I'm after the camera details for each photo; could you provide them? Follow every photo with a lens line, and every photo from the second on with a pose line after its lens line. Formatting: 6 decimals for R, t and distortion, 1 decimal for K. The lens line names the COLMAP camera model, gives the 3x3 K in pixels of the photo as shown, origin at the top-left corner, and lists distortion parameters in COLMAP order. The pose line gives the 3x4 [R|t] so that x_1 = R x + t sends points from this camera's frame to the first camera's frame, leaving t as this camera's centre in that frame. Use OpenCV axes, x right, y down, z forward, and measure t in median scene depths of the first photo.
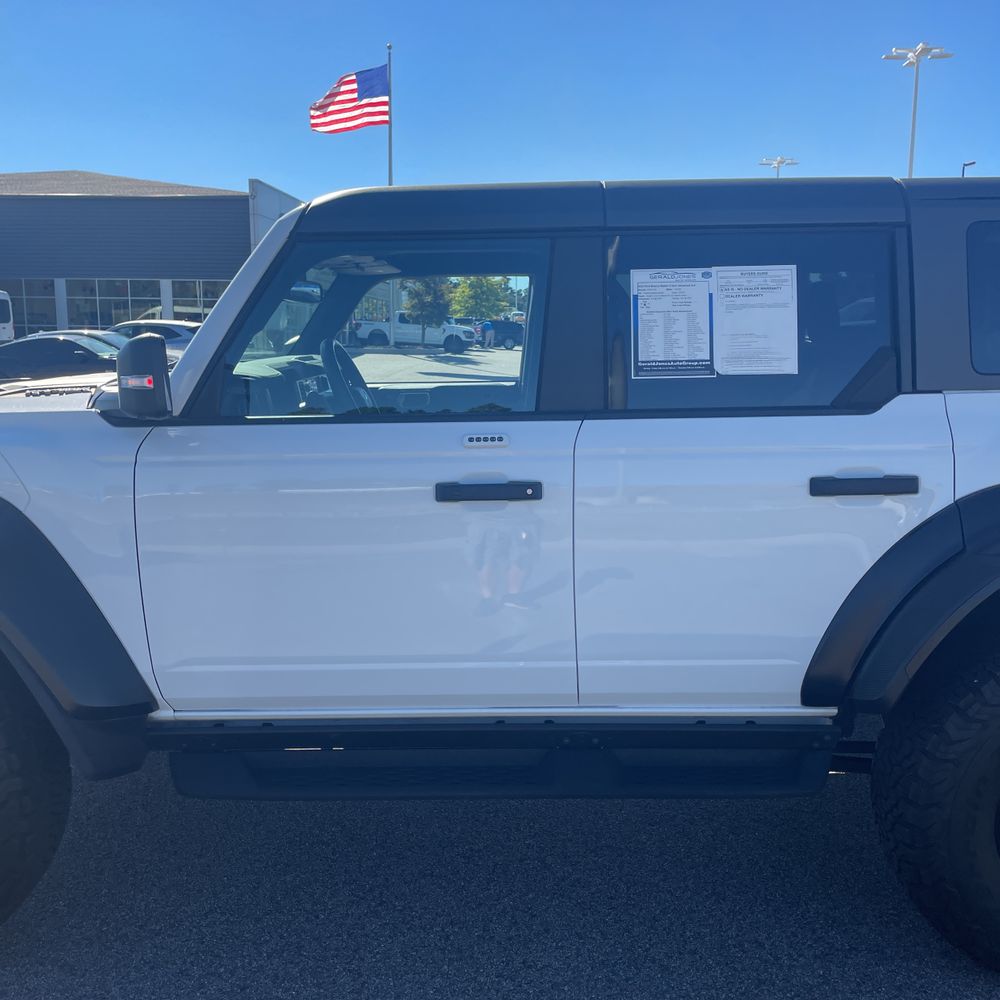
lens RADIAL K [[1015.9, 0, 497.7], [0, 1015.9, 485.8], [0, 0, 1]] dist [0.040815, 0.000000]
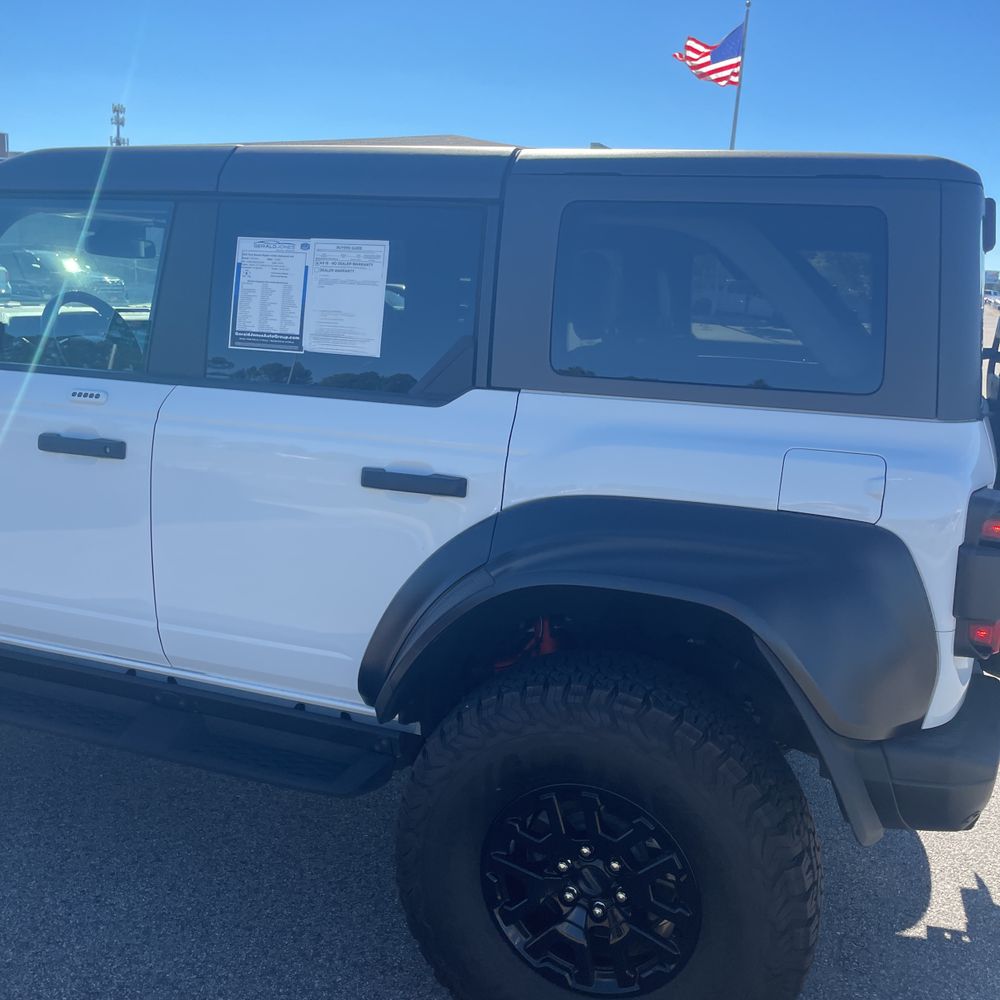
lens RADIAL K [[1015.9, 0, 517.2], [0, 1015.9, 490.8], [0, 0, 1]] dist [0.040815, 0.000000]
pose [[0.942915, 0.119835, -0.310727, 0.631364], [-0.108523, 0.992653, 0.053509, -0.044978], [0.314856, -0.016733, 0.948992, 0.128496]]
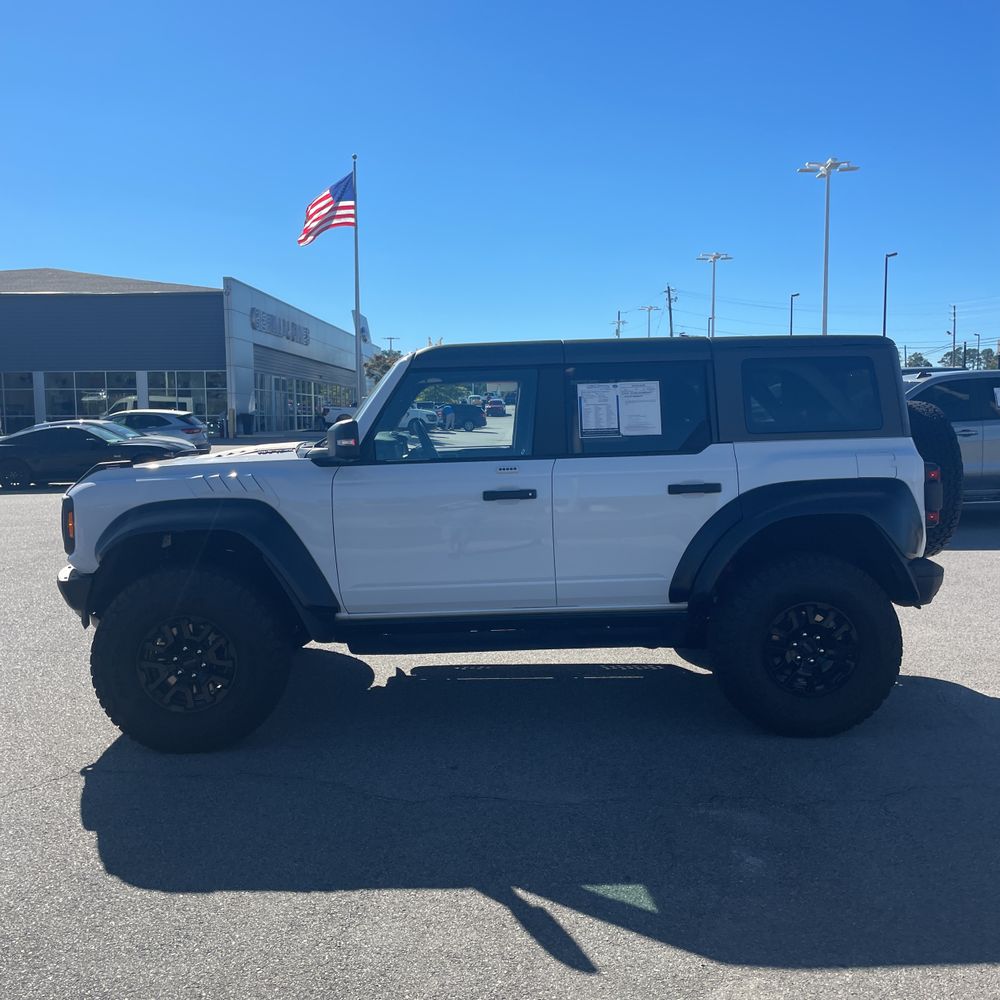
lens RADIAL K [[1015.9, 0, 486.8], [0, 1015.9, 499.3], [0, 0, 1]] dist [0.040815, 0.000000]
pose [[0.999322, -0.018276, 0.031972, -0.101418], [0.020380, 0.997561, -0.066759, 0.126032], [-0.030674, 0.067365, 0.997257, -0.855101]]
